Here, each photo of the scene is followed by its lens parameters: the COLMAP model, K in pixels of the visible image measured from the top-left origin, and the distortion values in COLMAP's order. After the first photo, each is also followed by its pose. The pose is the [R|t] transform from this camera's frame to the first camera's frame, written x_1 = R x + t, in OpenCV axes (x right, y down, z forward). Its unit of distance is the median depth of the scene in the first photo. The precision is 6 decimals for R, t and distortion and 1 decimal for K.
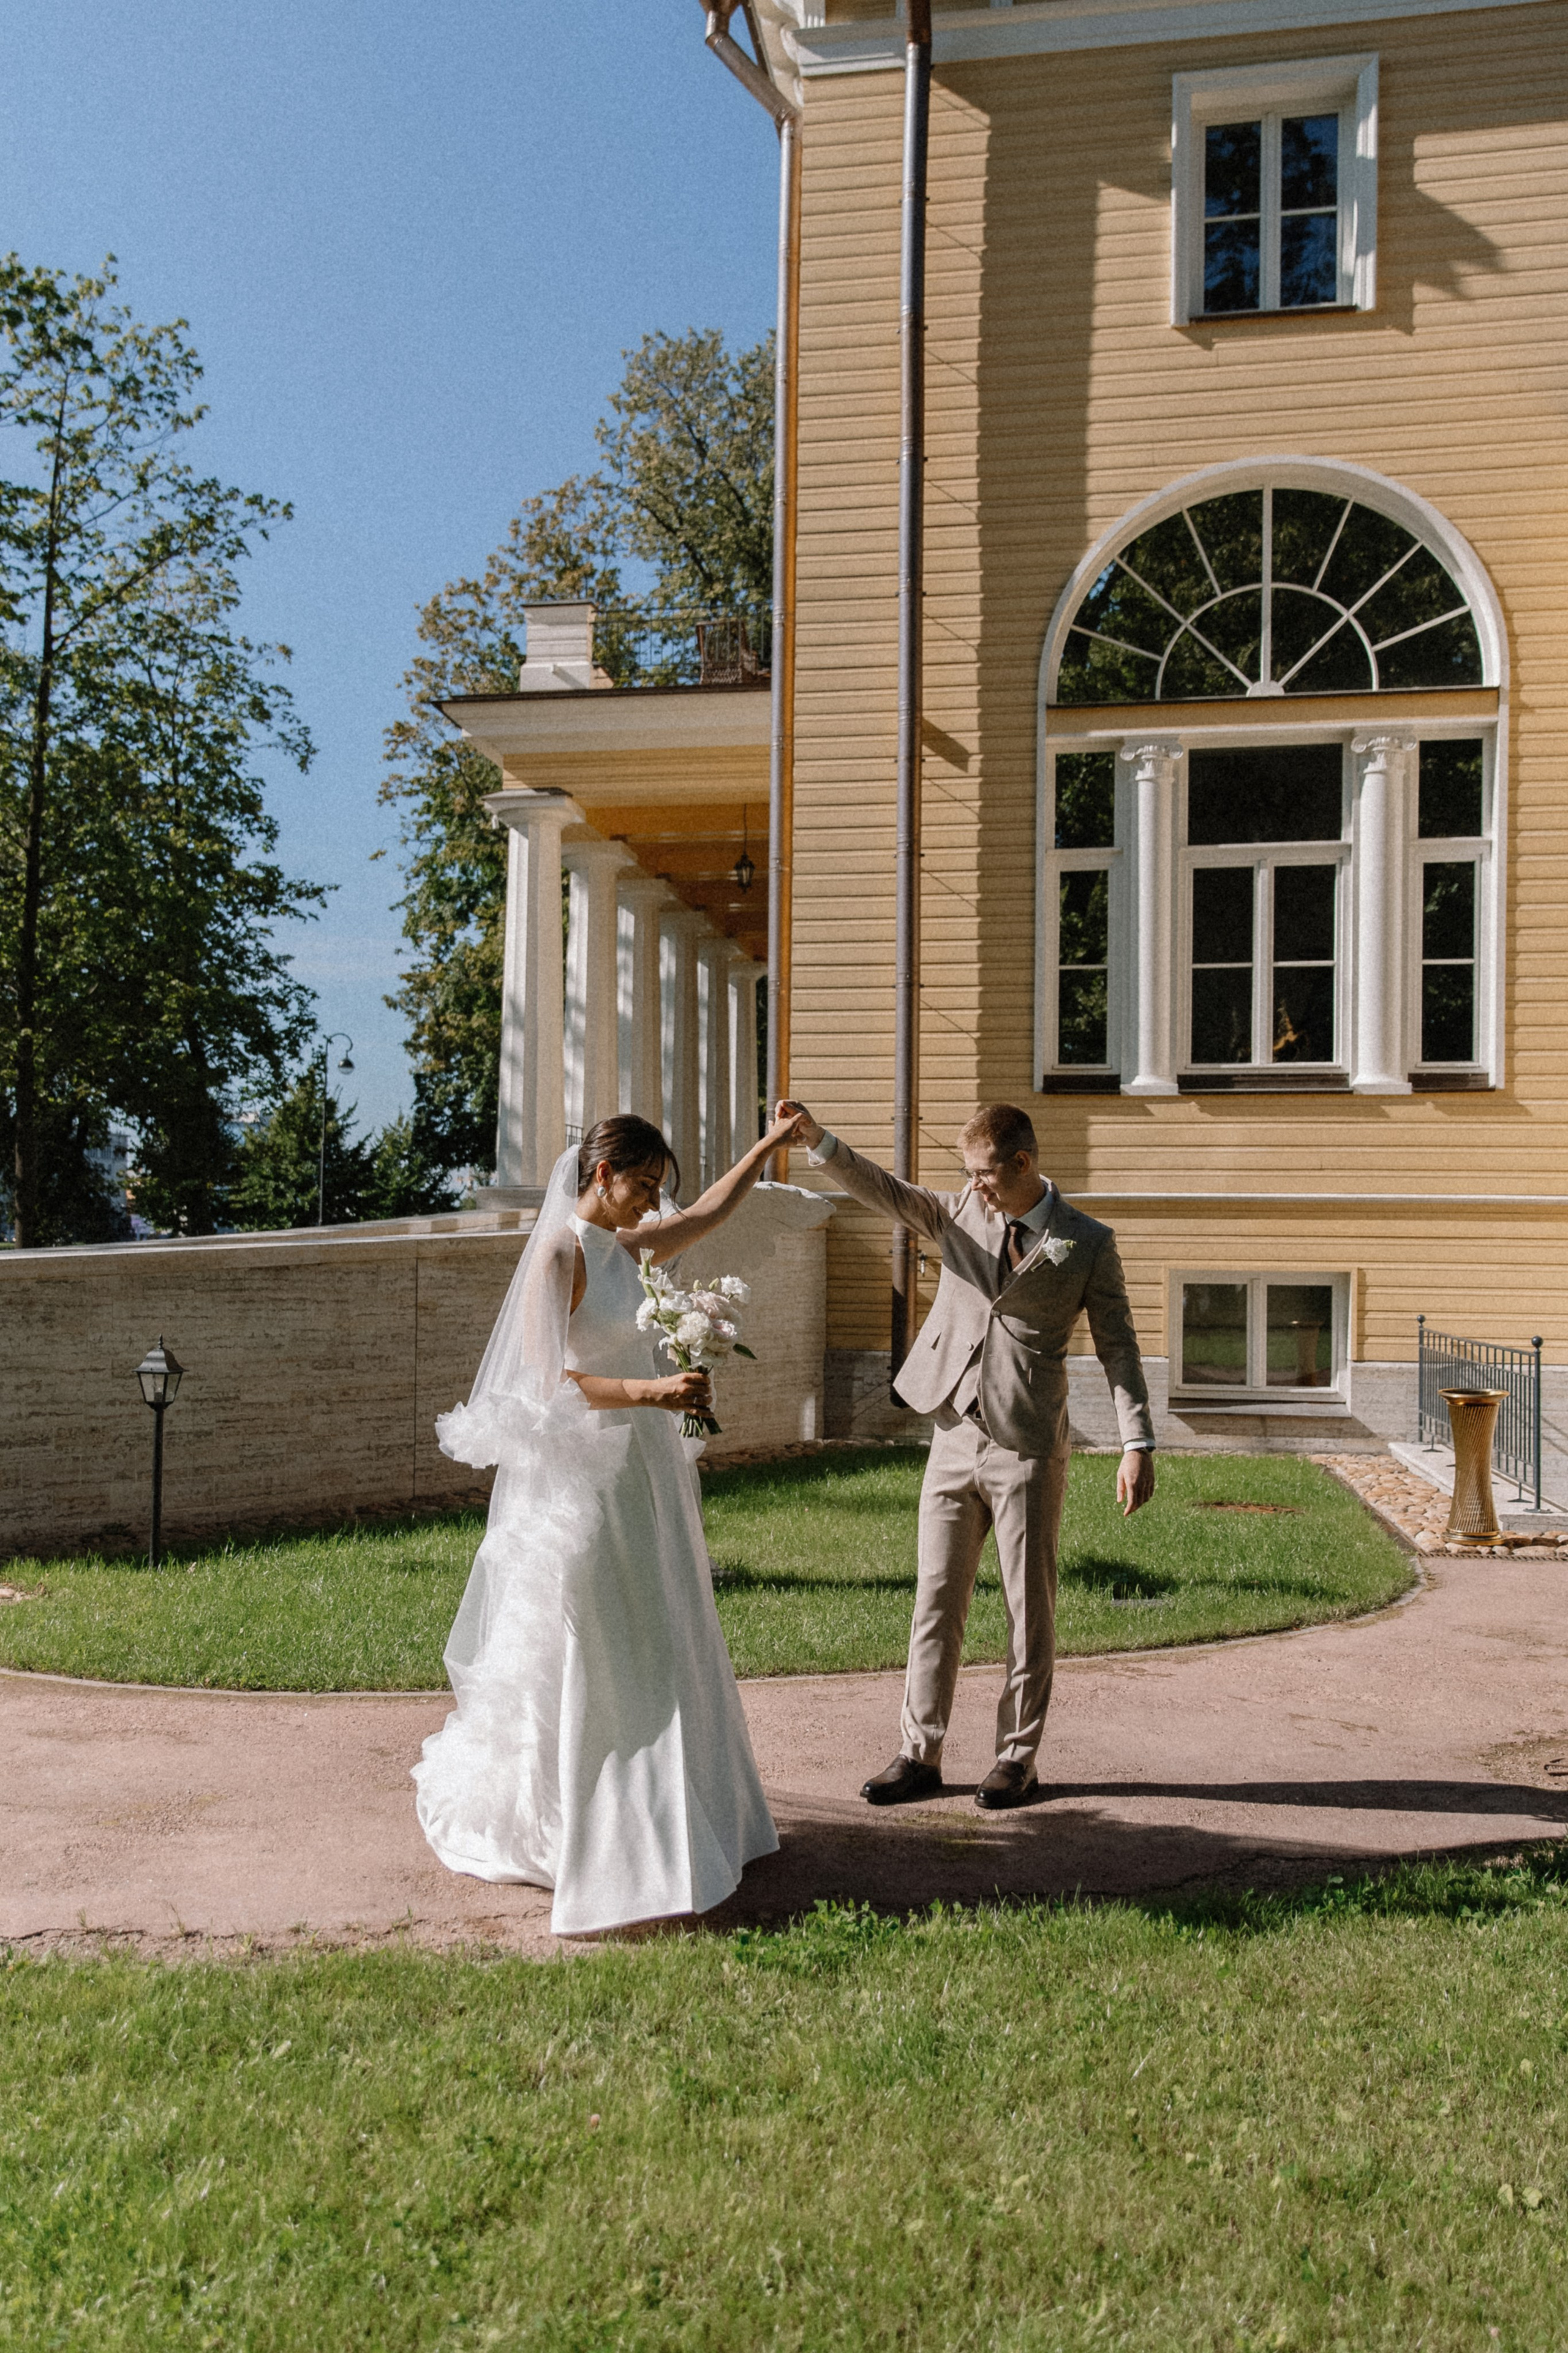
lens RADIAL K [[2112.9, 0, 652.7], [0, 2112.9, 1209.7], [0, 0, 1]] dist [0.003525, -0.003794]
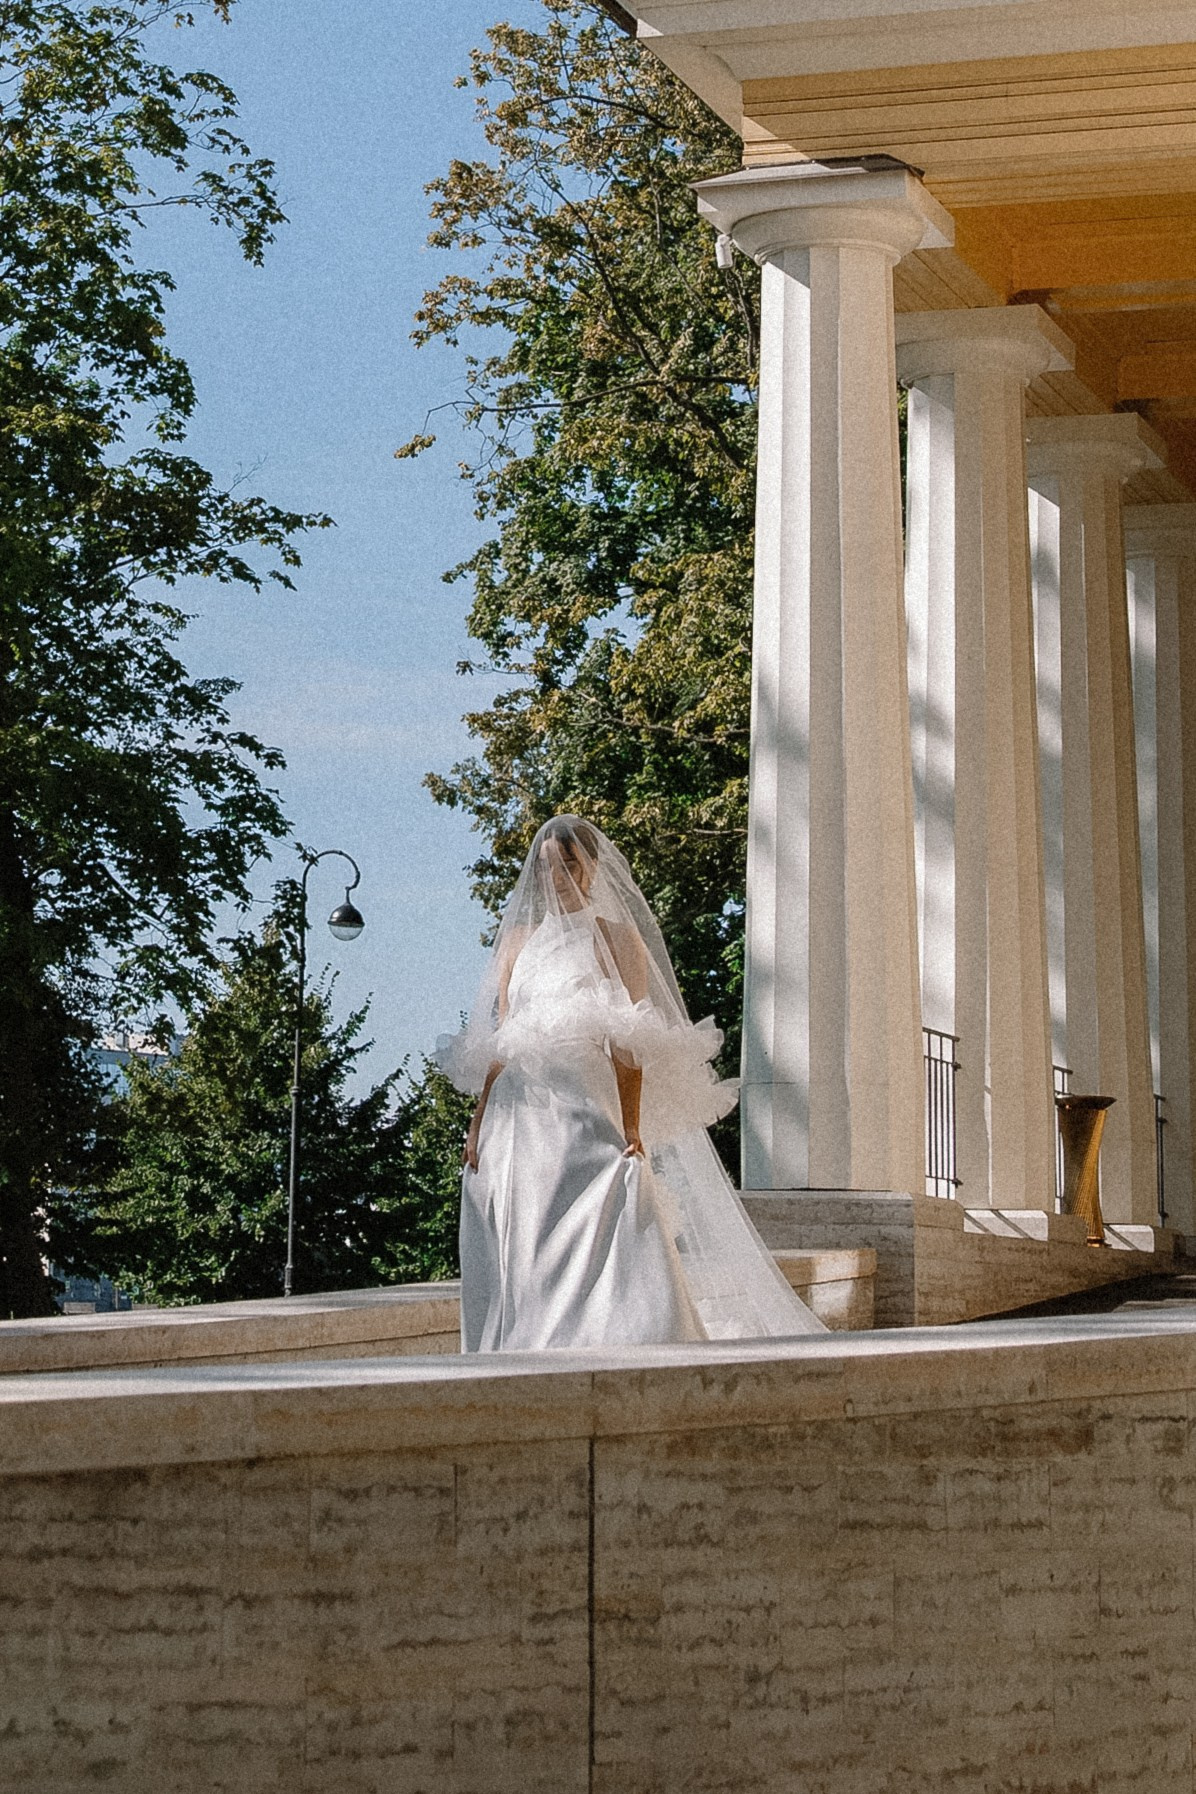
lens RADIAL K [[4462.1, 0, 594.1], [0, 4462.1, 891.0], [0, 0, 1]] dist [-0.541430, 0.000000]
pose [[0.996010, -0.013774, -0.088168, -0.043871], [0.006990, 0.997022, -0.076799, -0.003430], [0.088964, 0.075876, 0.993141, 0.303959]]
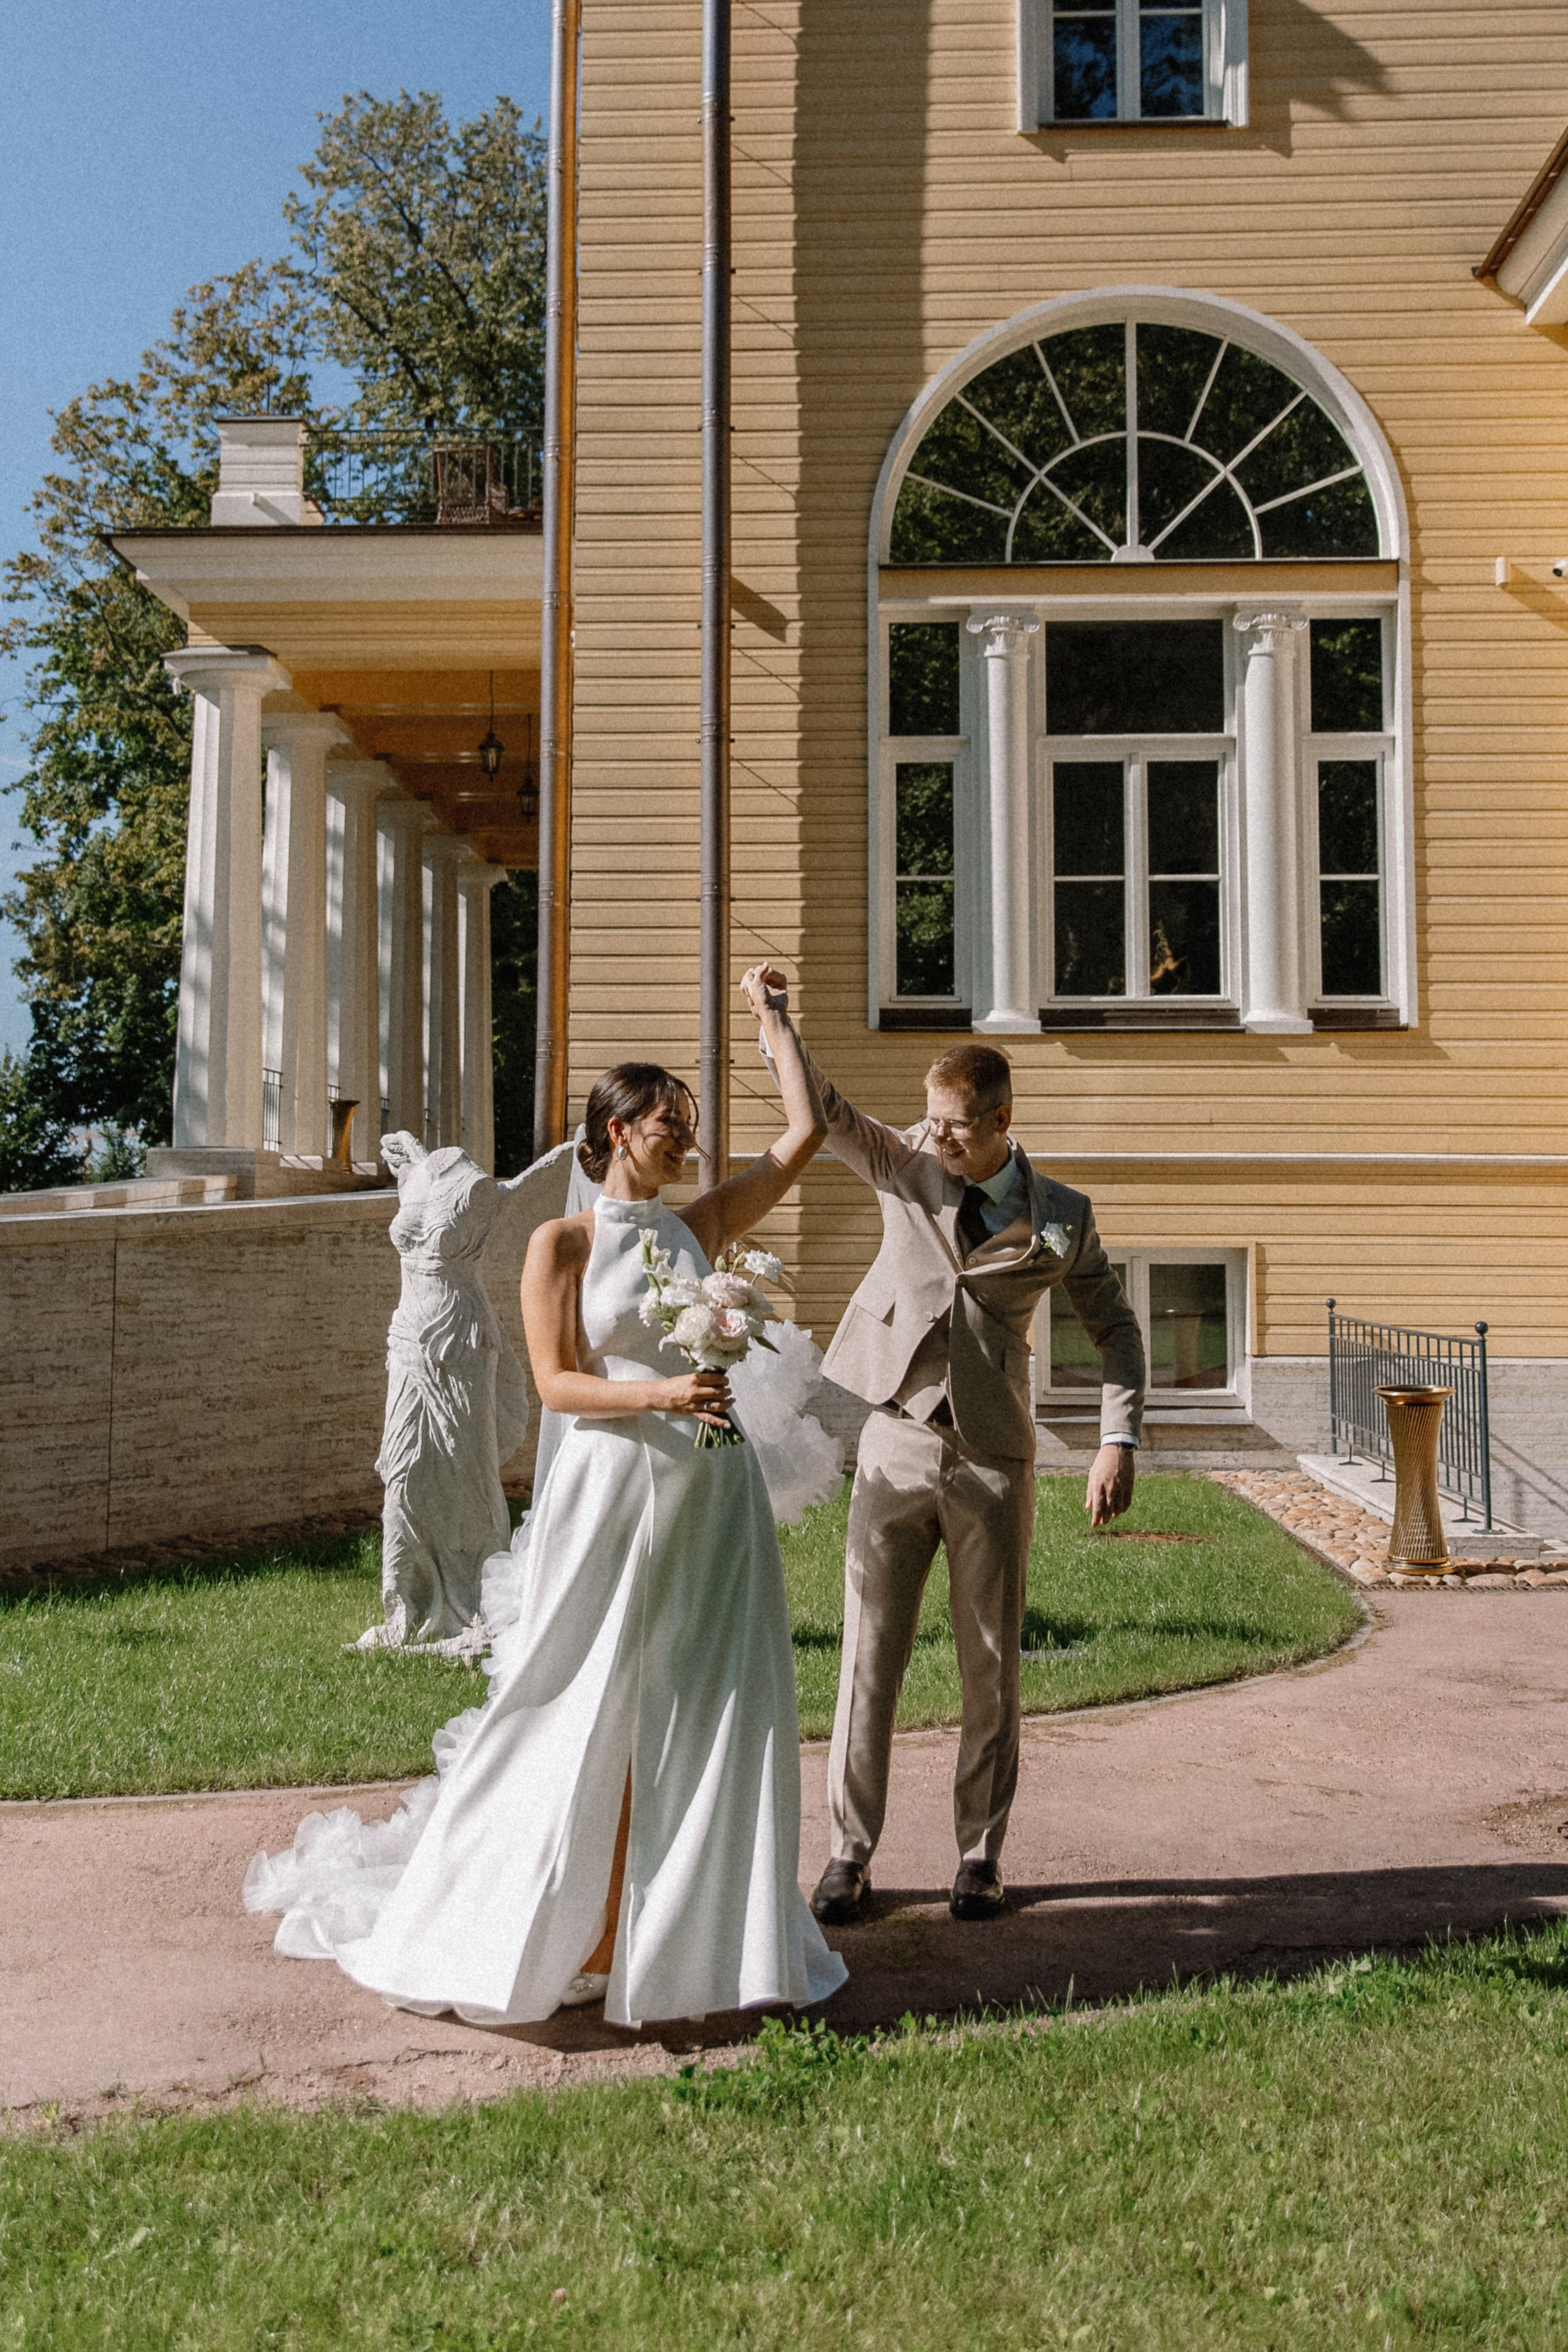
lens RADIAL K [[2676.4, 0, 725.9], [0, 2676.4, 922.2], [0, 0, 1]] dist [0.002848, 0.000000]
pose [[0.989264, 0.008998, 0.145860, -0.025538], [0.004842, 0.995537, -0.094252, 0.000373], [-0.146057, 0.093946, 0.984805, -0.015922]]
